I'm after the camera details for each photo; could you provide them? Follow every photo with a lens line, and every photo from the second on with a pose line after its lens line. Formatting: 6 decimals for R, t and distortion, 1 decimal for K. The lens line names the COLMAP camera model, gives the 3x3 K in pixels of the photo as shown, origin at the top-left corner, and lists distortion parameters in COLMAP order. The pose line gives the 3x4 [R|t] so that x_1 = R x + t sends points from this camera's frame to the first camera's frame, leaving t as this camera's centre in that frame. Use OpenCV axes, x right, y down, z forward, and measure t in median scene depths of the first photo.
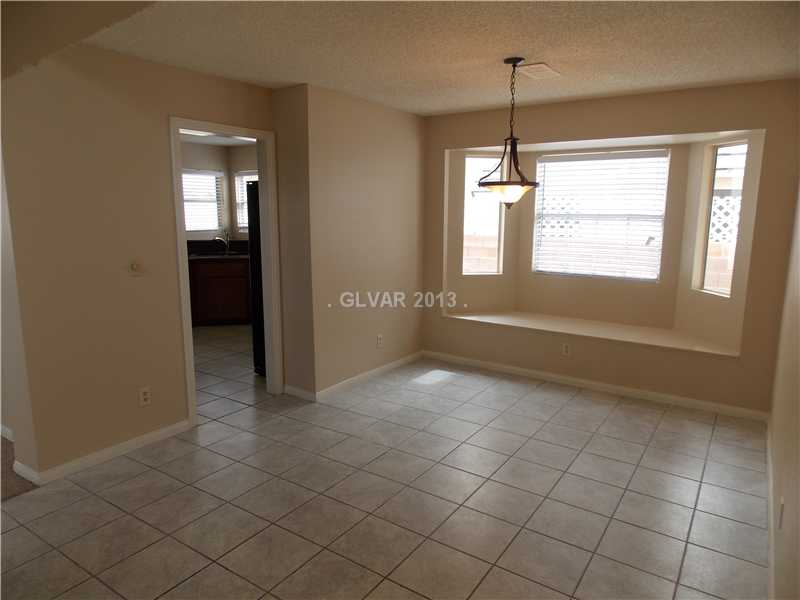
lens RADIAL K [[536.2, 0, 399.3], [0, 536.2, 295.5], [0, 0, 1]] dist [0.029265, -0.008114]
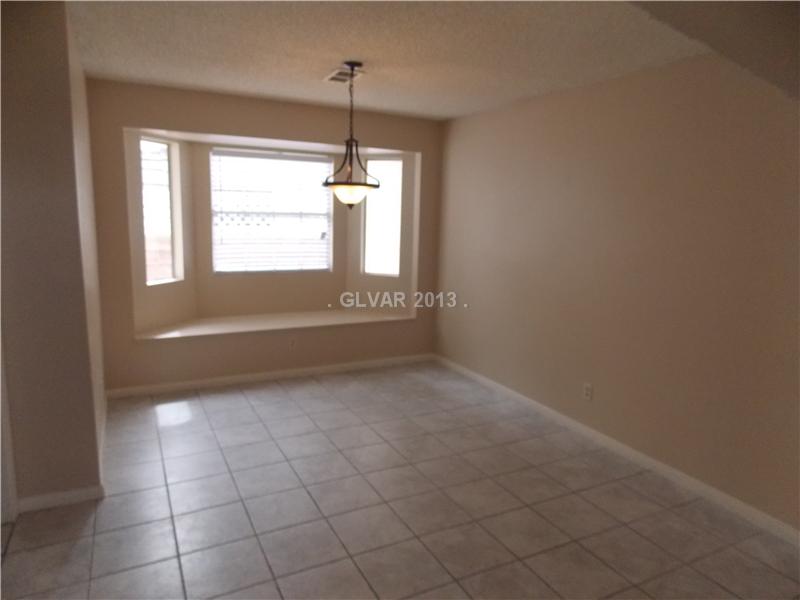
lens RADIAL K [[536.2, 0, 400.8], [0, 536.2, 298.9], [0, 0, 1]] dist [0.029265, -0.008114]
pose [[0.477740, -0.140508, 0.867192, -0.469644], [0.121048, 0.988239, 0.093435, -0.055065], [-0.870122, 0.060334, 0.489130, 0.306568]]
